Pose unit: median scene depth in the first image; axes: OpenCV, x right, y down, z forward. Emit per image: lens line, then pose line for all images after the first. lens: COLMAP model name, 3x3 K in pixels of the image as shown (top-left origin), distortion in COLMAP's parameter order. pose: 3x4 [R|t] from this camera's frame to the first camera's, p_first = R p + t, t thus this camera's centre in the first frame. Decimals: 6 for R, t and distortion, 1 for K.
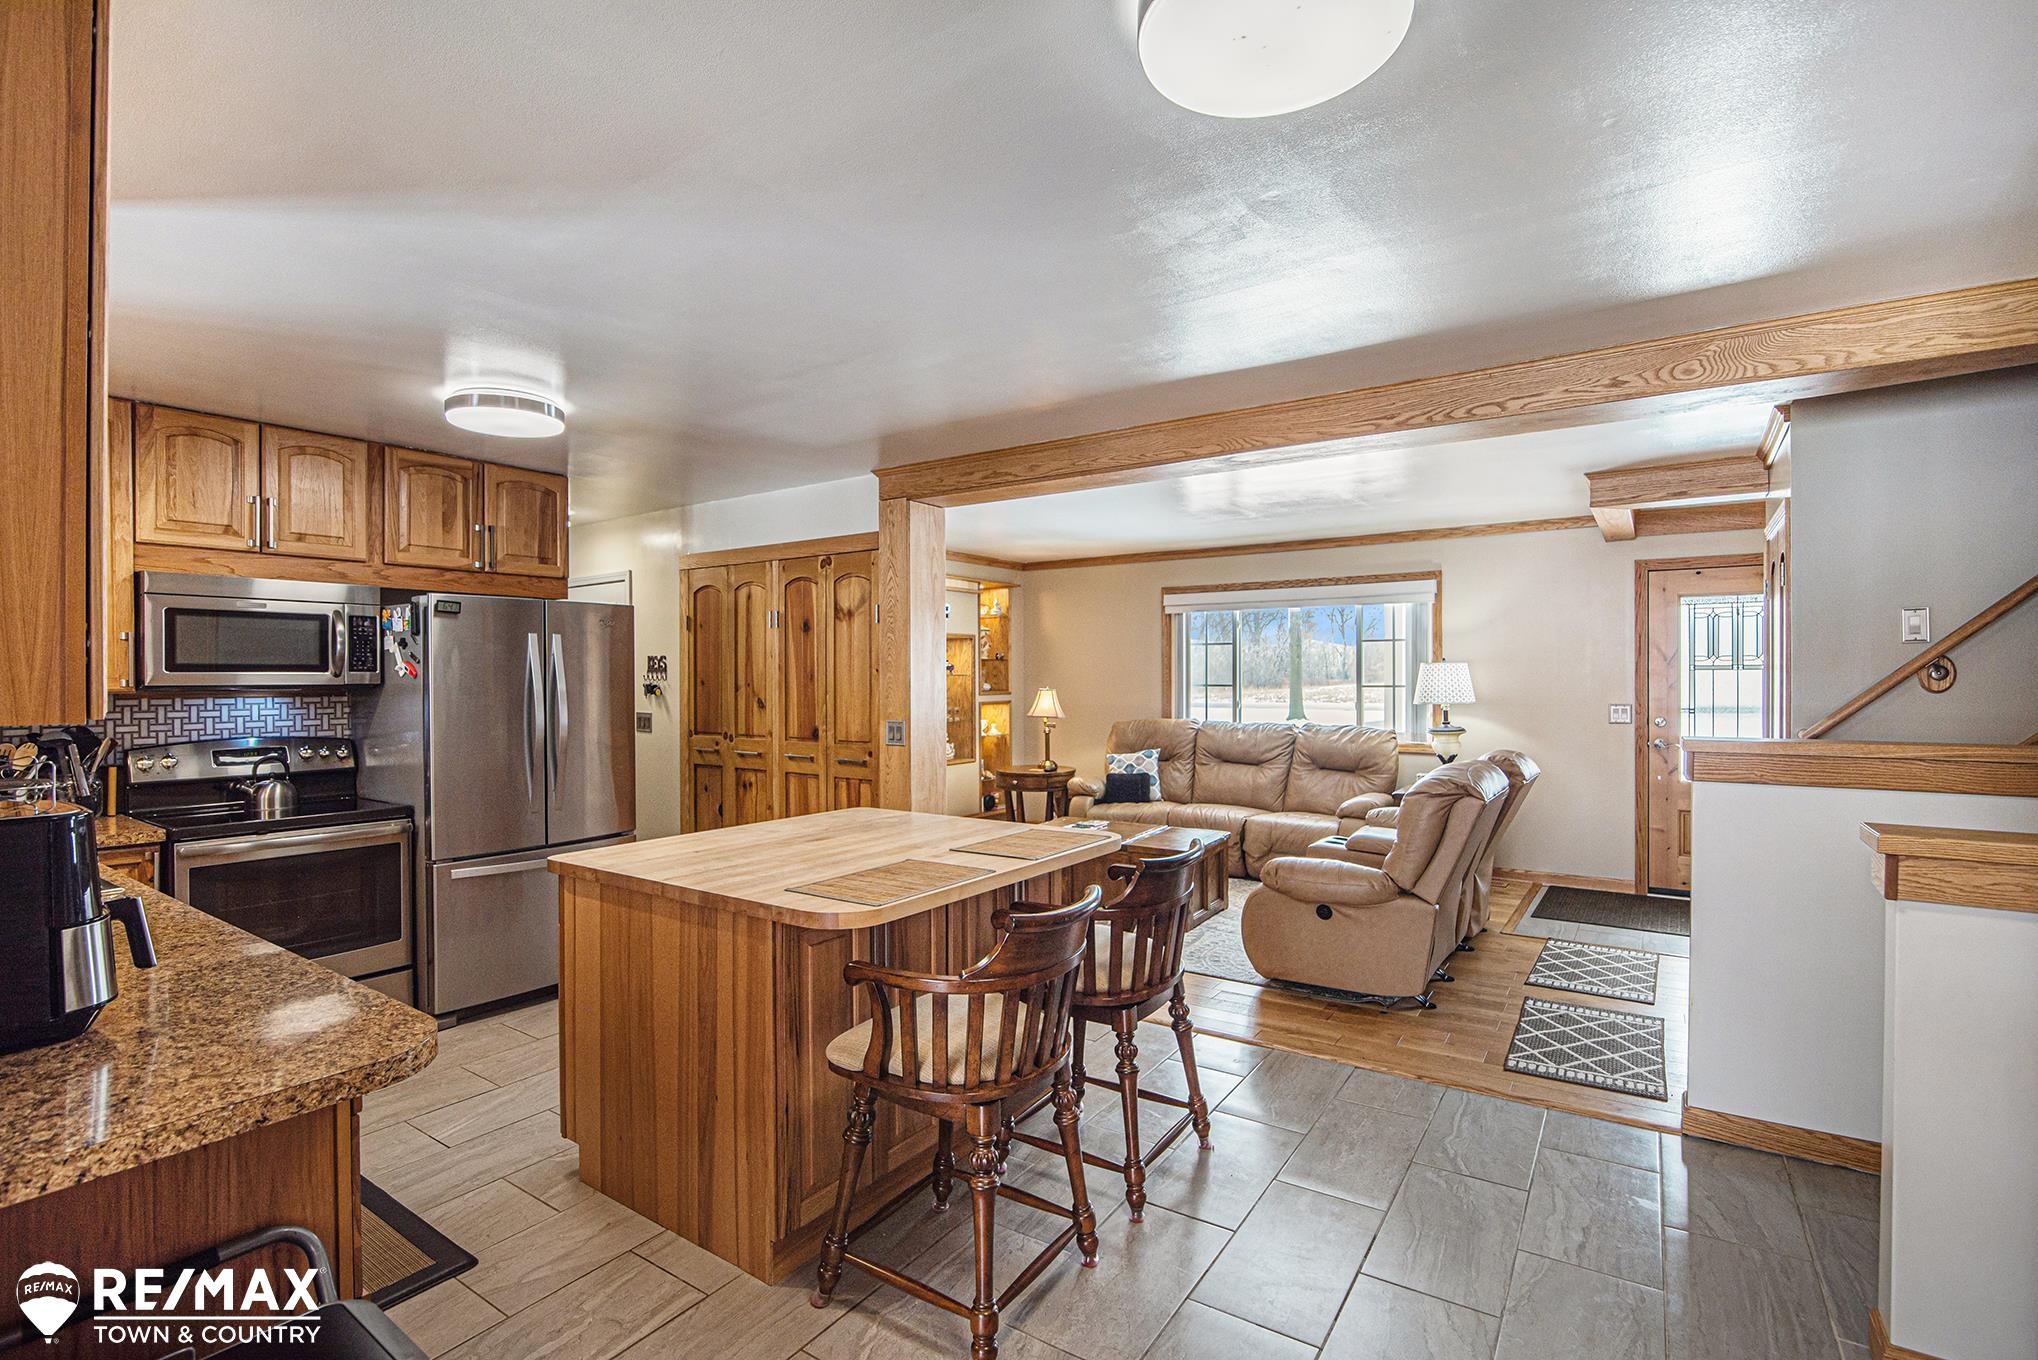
lens RADIAL K [[931.3, 0, 1009.6], [0, 931.3, 680.9], [0, 0, 1]] dist [-0.020522, -0.001484]
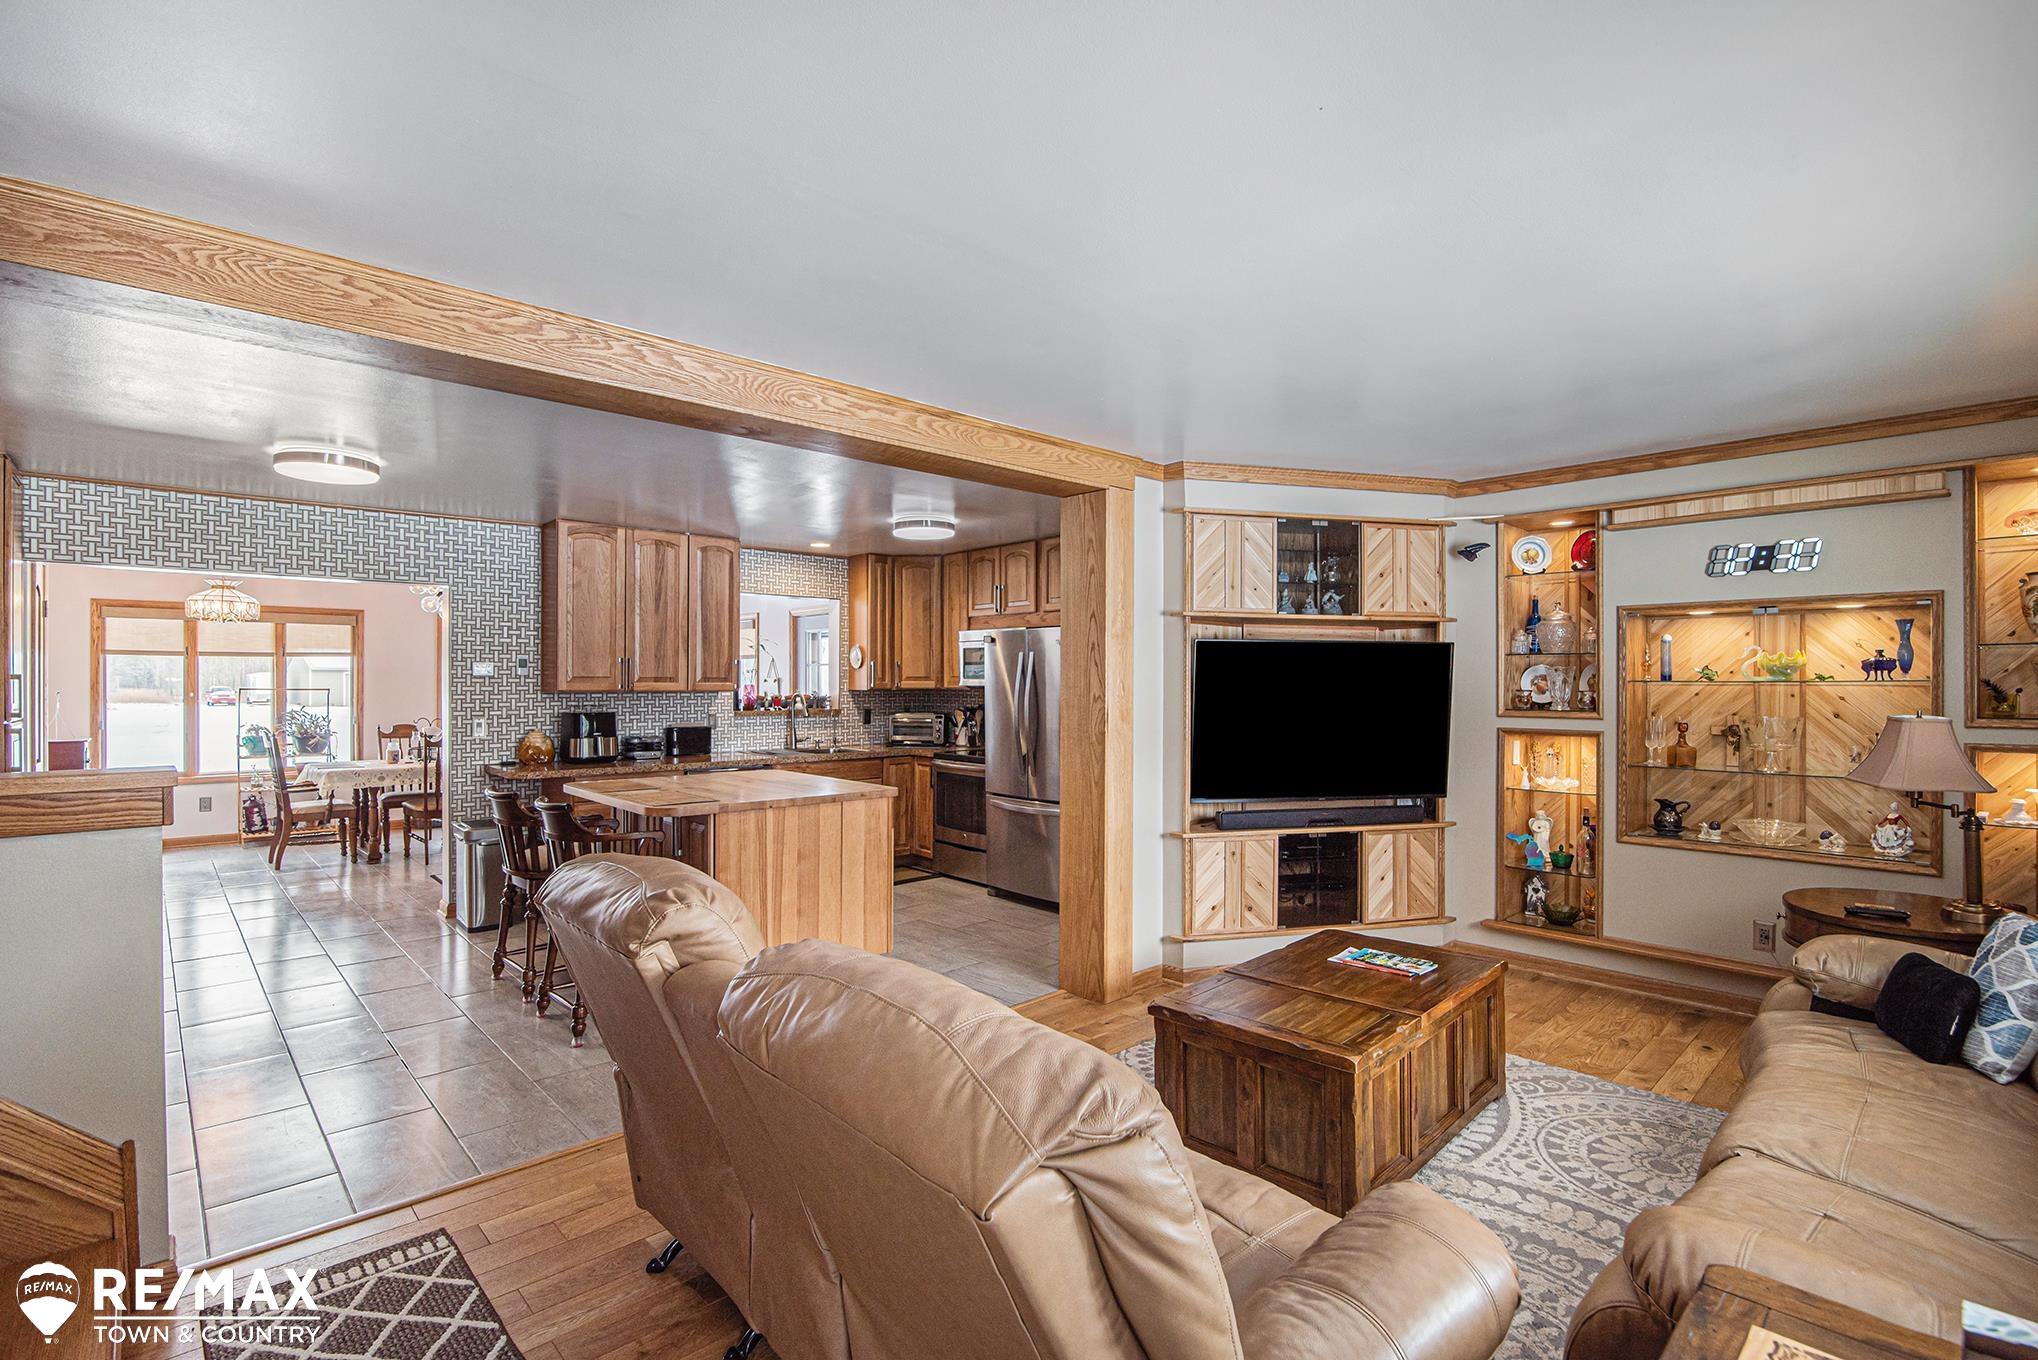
lens RADIAL K [[931.3, 0, 1012.6], [0, 931.3, 677.4], [0, 0, 1]] dist [-0.020522, -0.001484]
pose [[-0.210453, -0.001275, -0.977603, 0.536690], [-0.004429, 0.999990, -0.000350, -0.006275], [0.977594, 0.004256, -0.210456, 0.742931]]
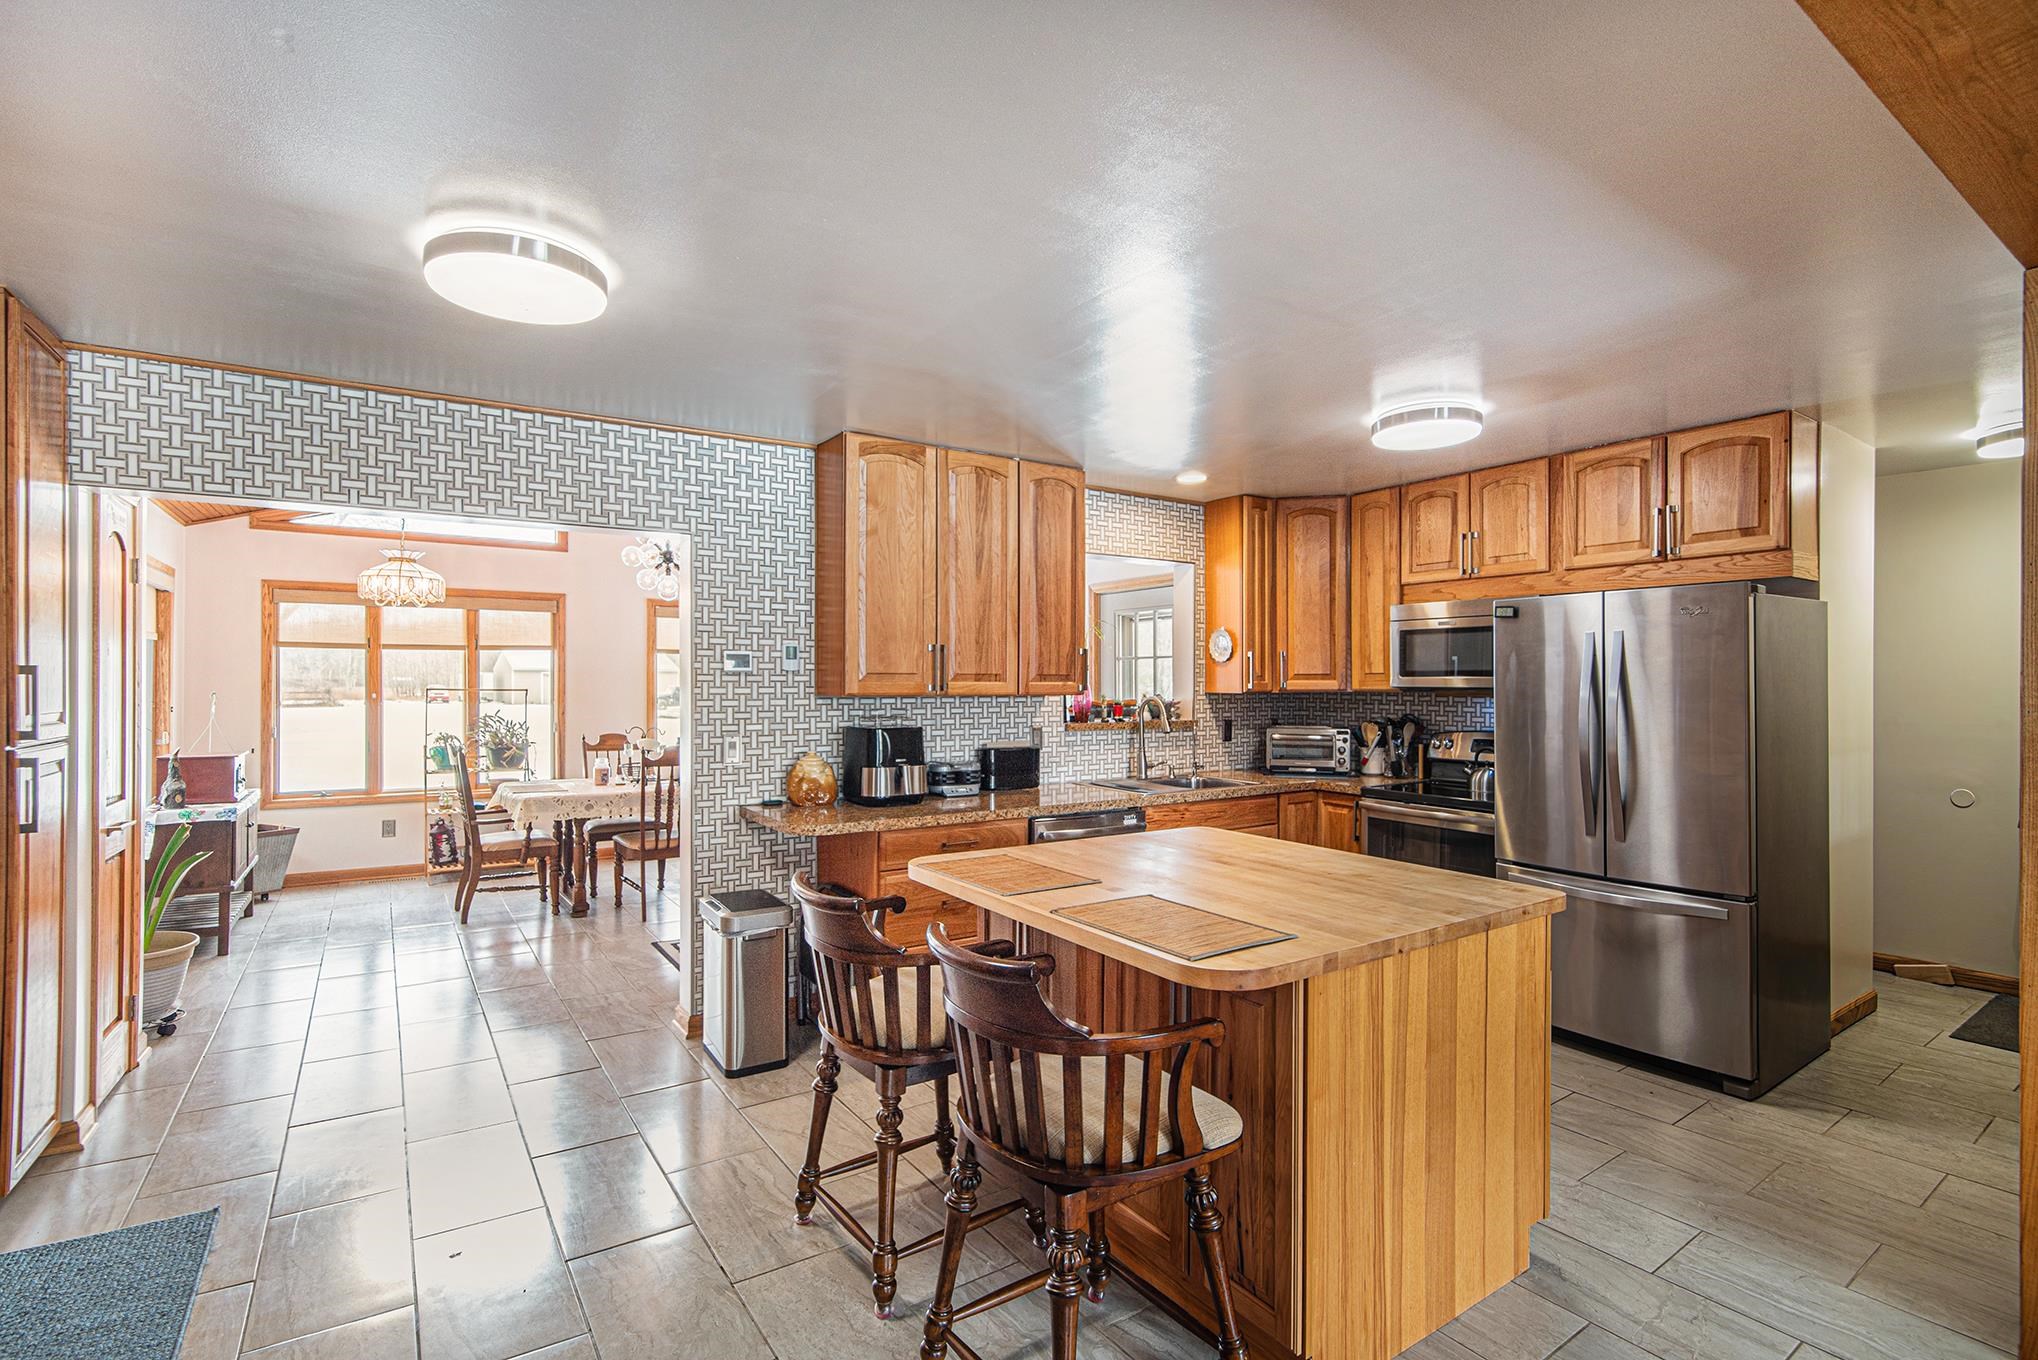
lens RADIAL K [[931.3, 0, 1017.6], [0, 931.3, 678.3], [0, 0, 1]] dist [-0.020522, -0.001484]
pose [[-0.358097, -0.000454, -0.933684, 0.283386], [-0.004730, 0.999988, 0.001328, -0.003161], [0.933672, 0.004891, -0.358095, 0.459031]]
